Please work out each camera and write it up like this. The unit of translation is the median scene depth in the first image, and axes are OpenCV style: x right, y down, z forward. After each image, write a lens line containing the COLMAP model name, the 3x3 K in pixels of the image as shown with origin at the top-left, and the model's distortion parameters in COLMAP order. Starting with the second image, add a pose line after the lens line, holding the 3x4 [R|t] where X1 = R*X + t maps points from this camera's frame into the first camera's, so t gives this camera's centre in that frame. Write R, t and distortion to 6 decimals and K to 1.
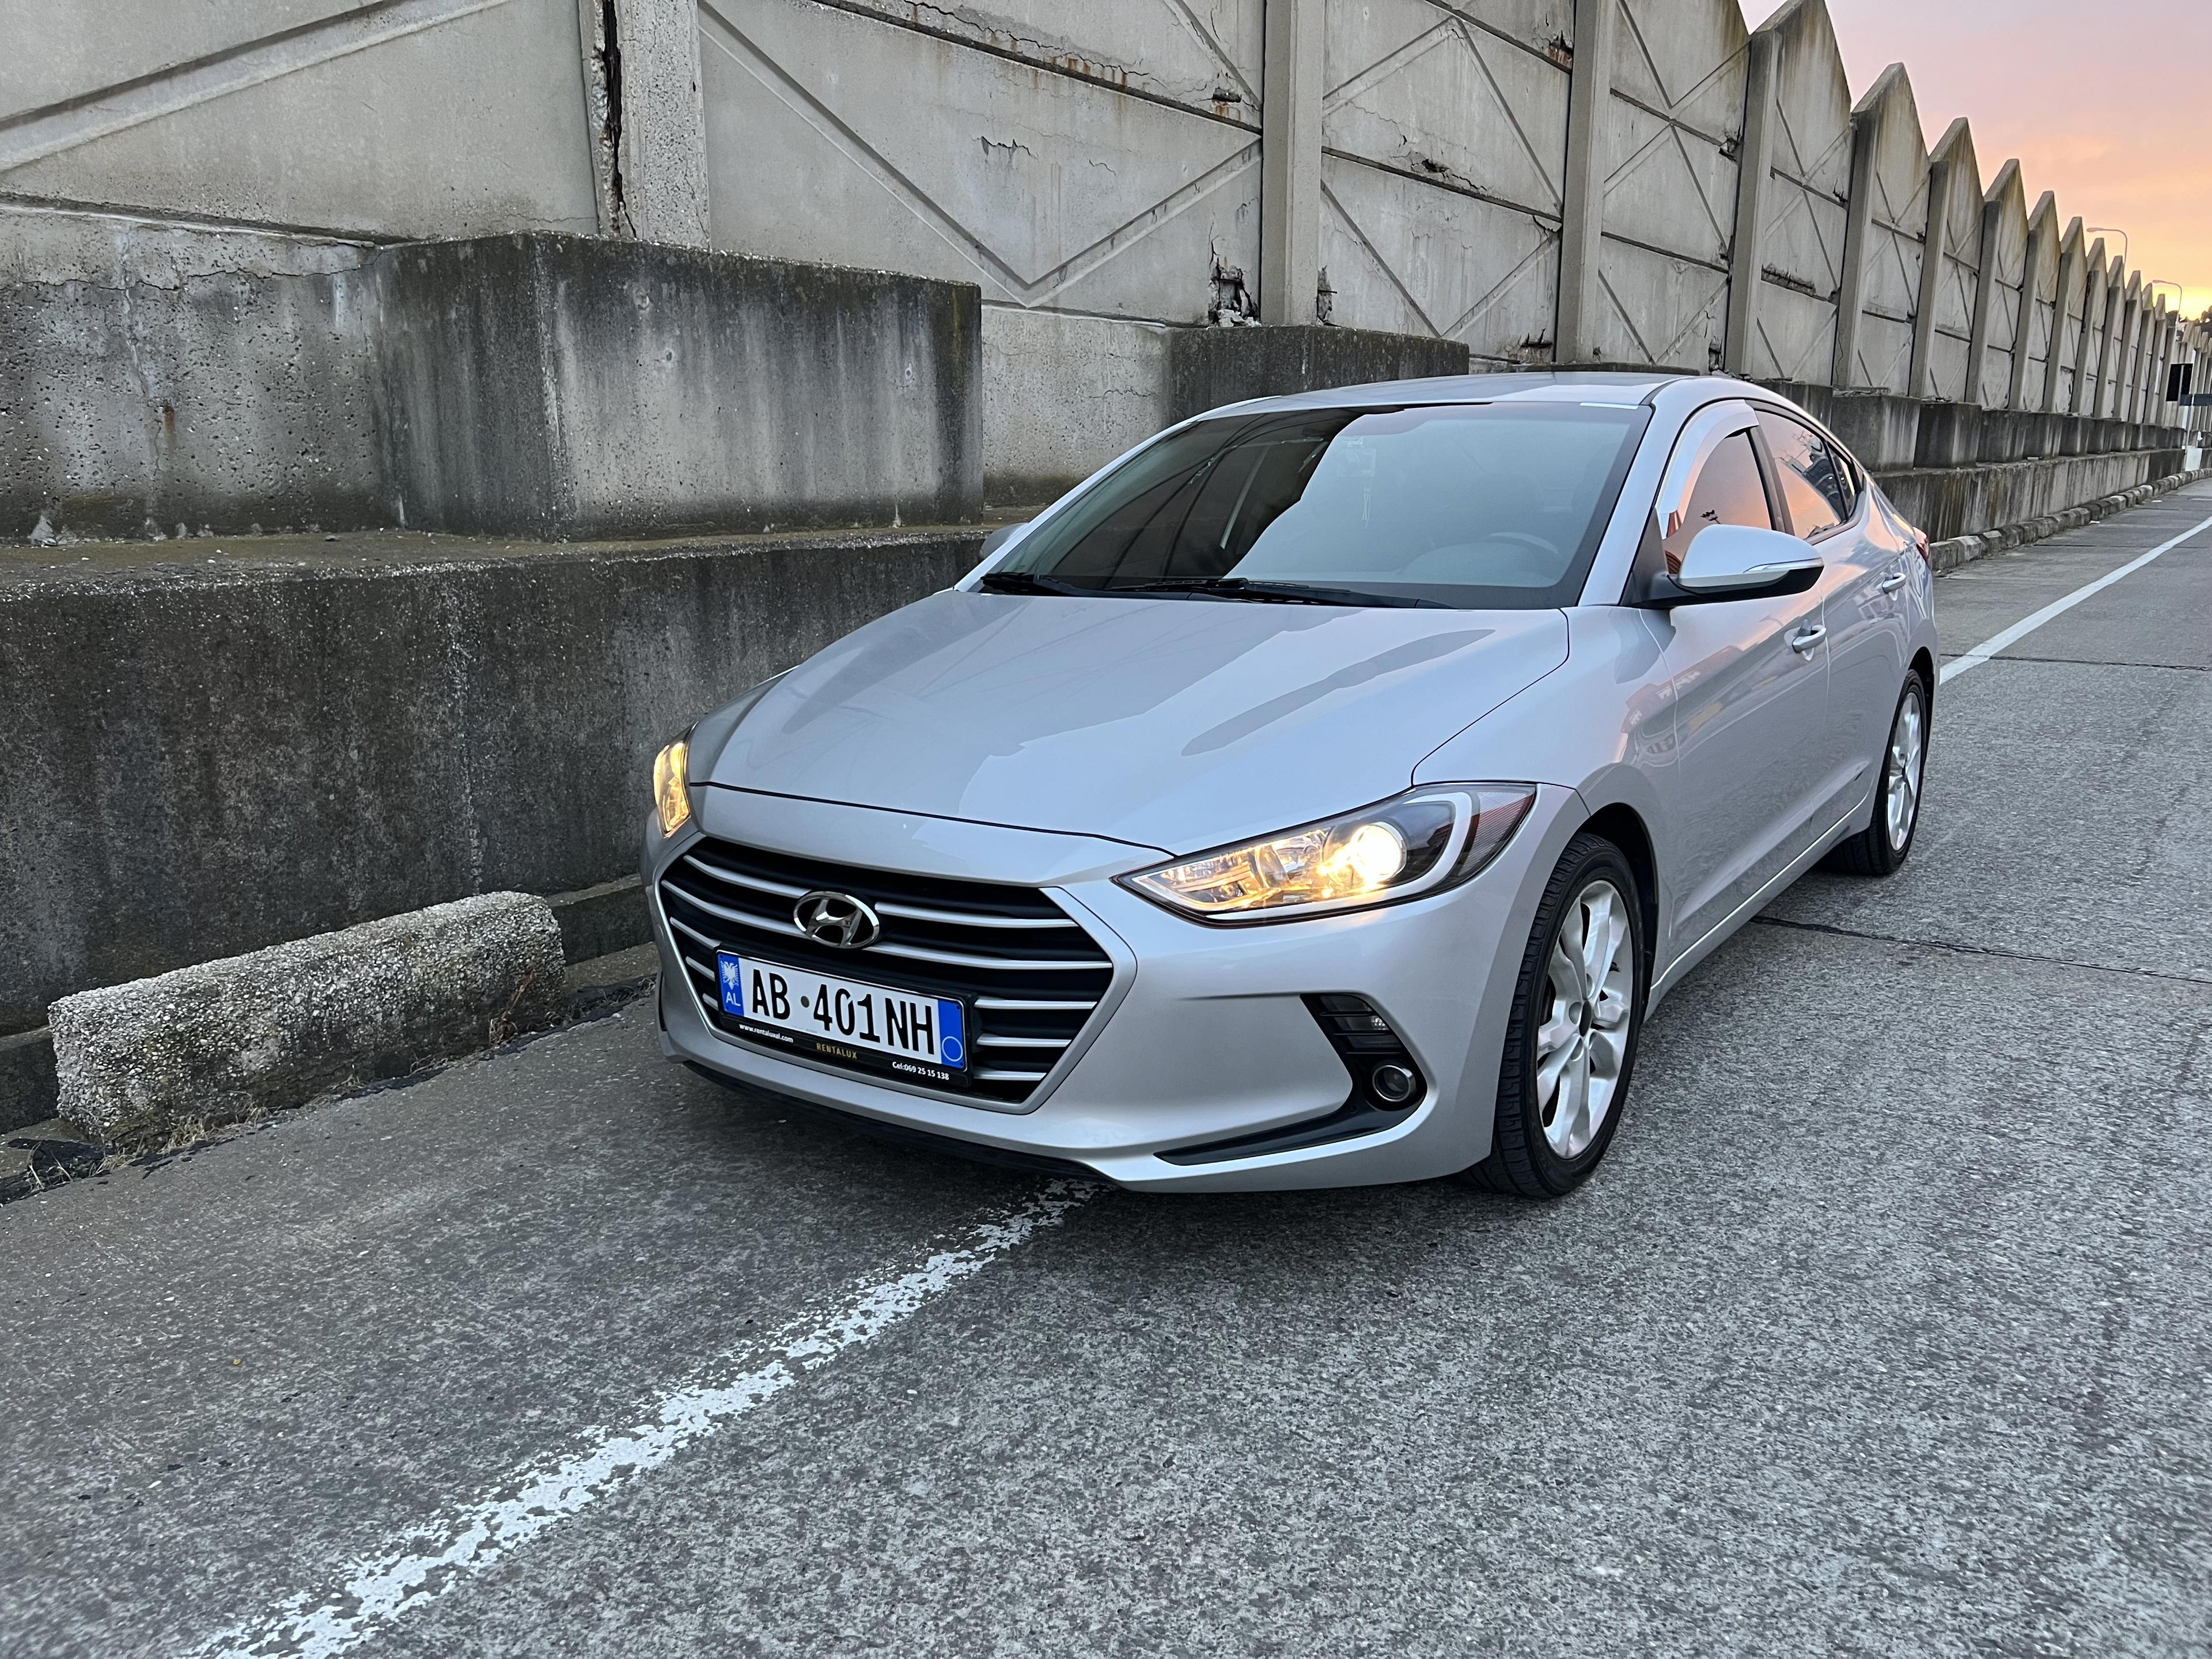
lens RADIAL K [[1672.2, 0, 1167.3], [0, 1672.2, 828.3], [0, 0, 1]] dist [0.026089, -0.014778]
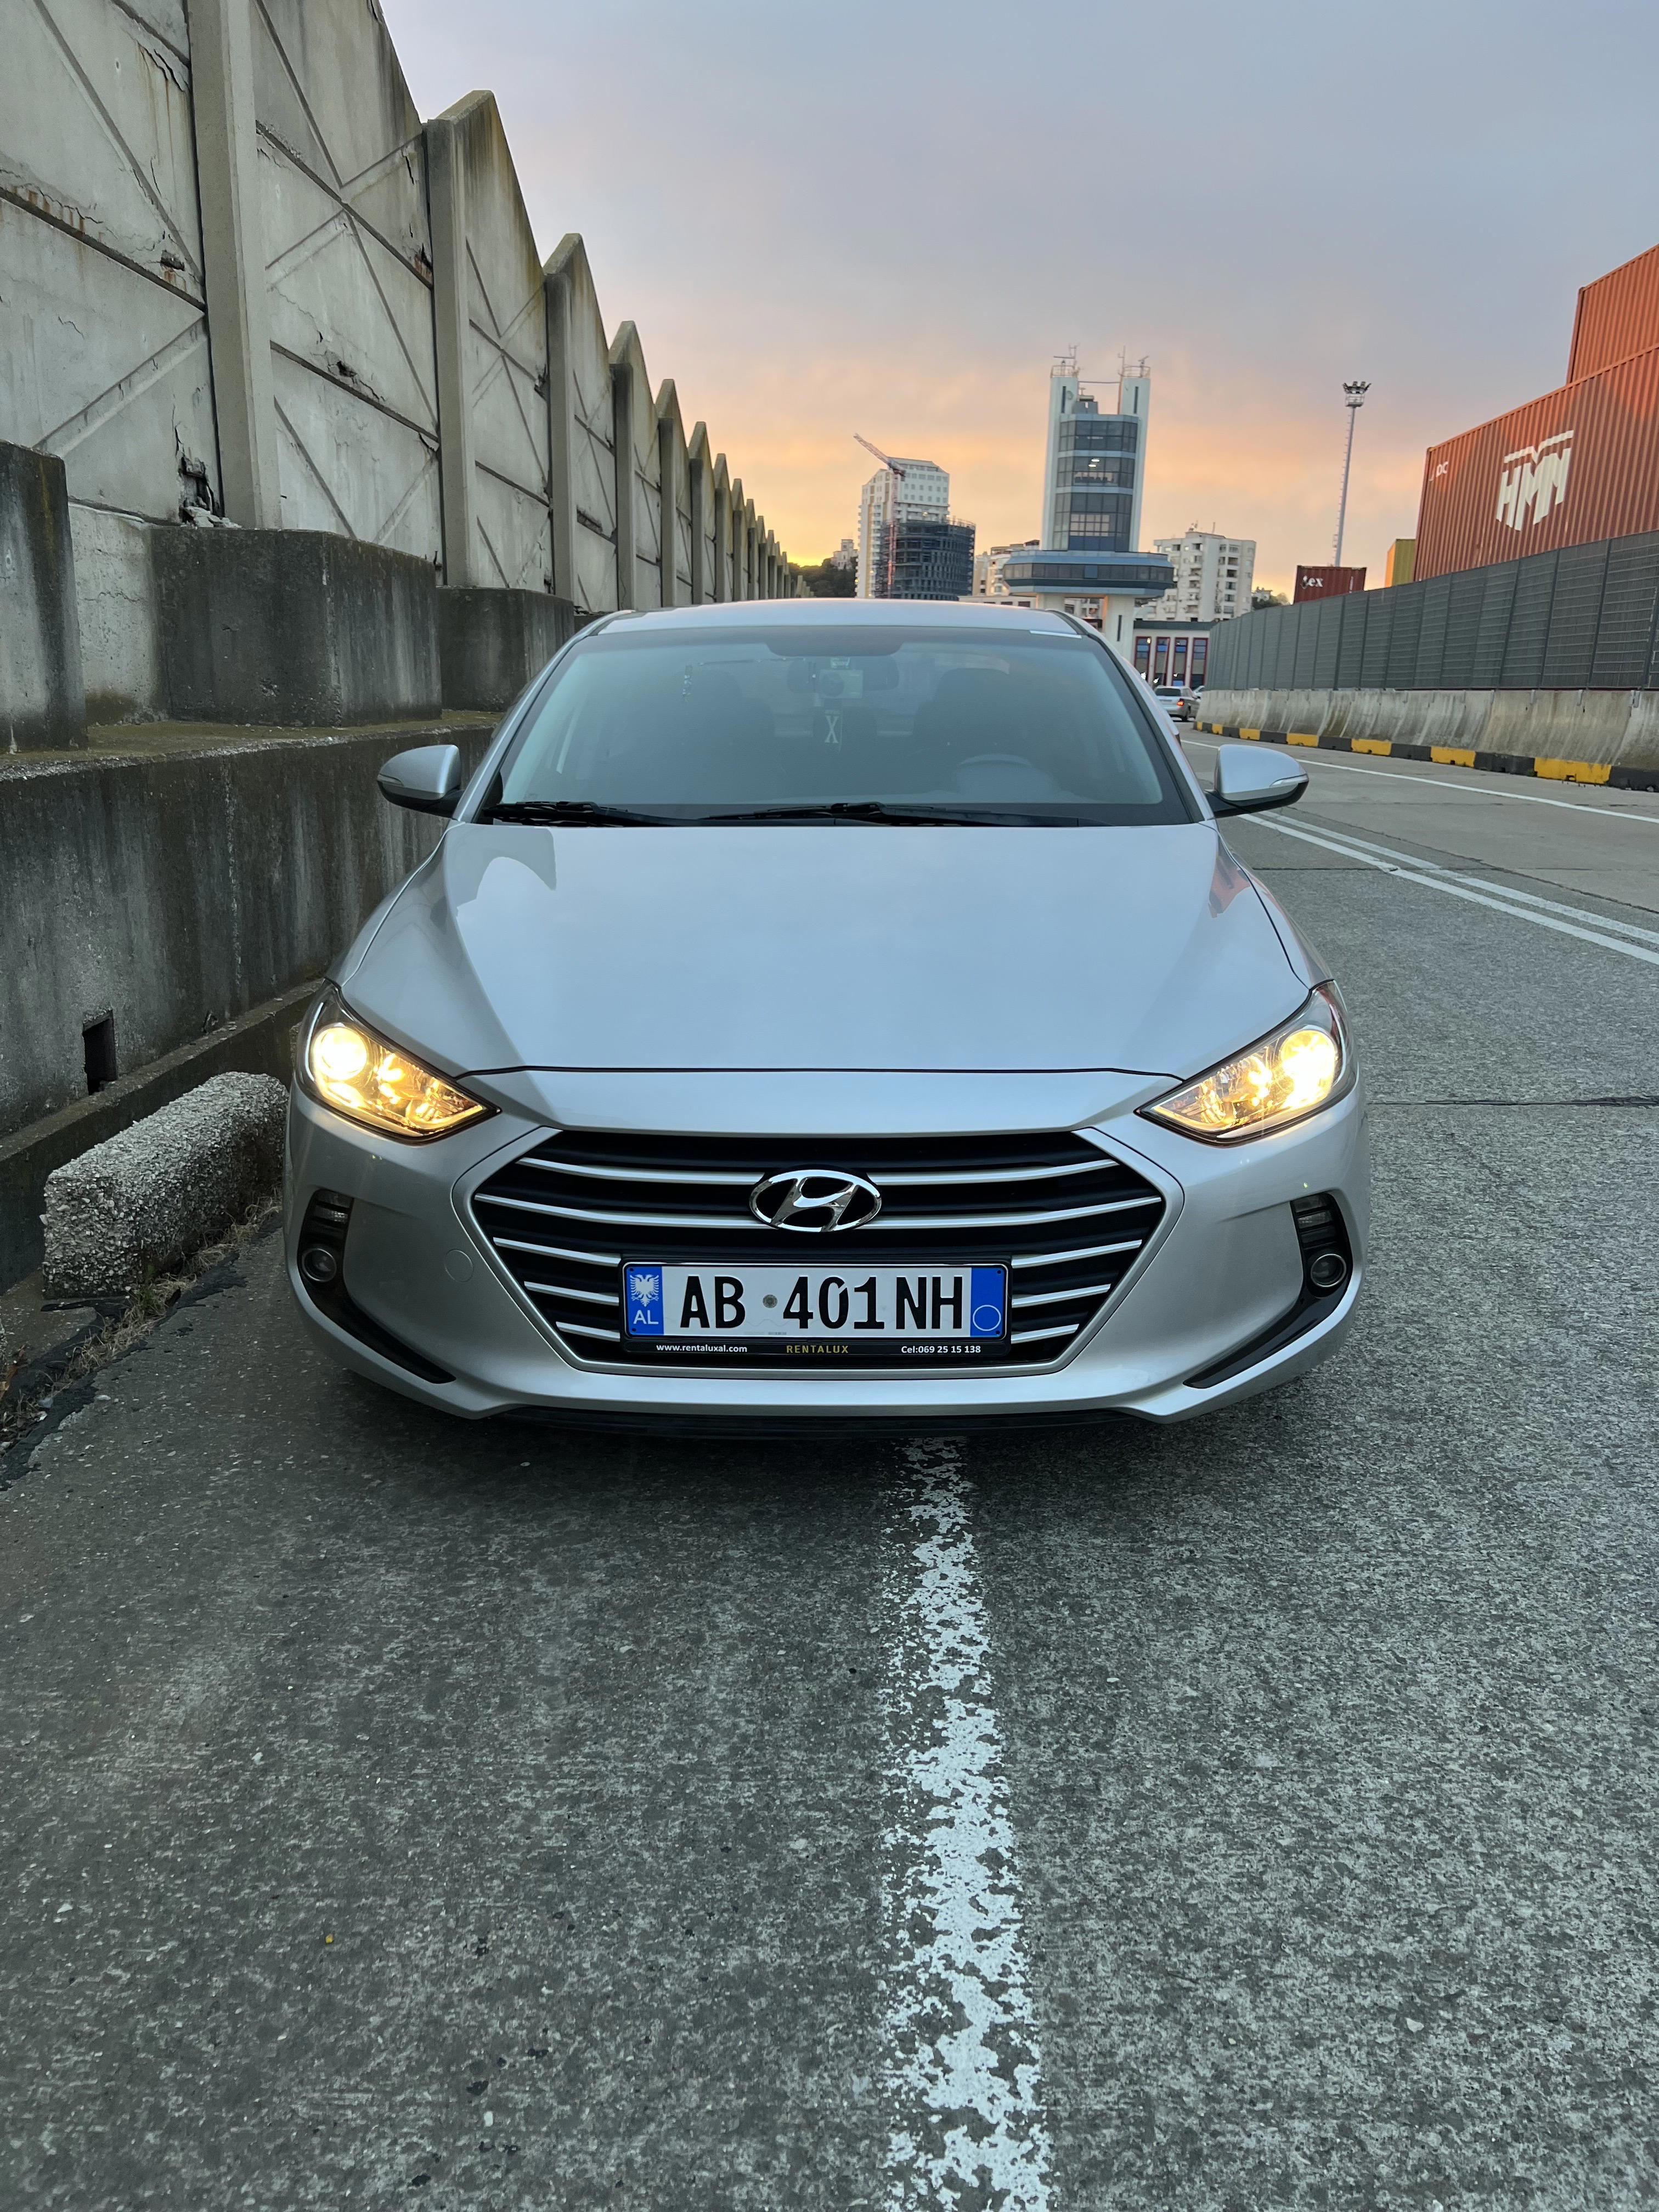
lens RADIAL K [[1636.8, 0, 861.0], [0, 1636.8, 1104.9], [0, 0, 1]] dist [0.048800, -0.052849]
pose [[0.838106, -0.119640, 0.532225, -0.334560], [0.102693, 0.992812, 0.061464, -0.024231], [-0.535753, 0.003143, 0.844369, 0.140617]]
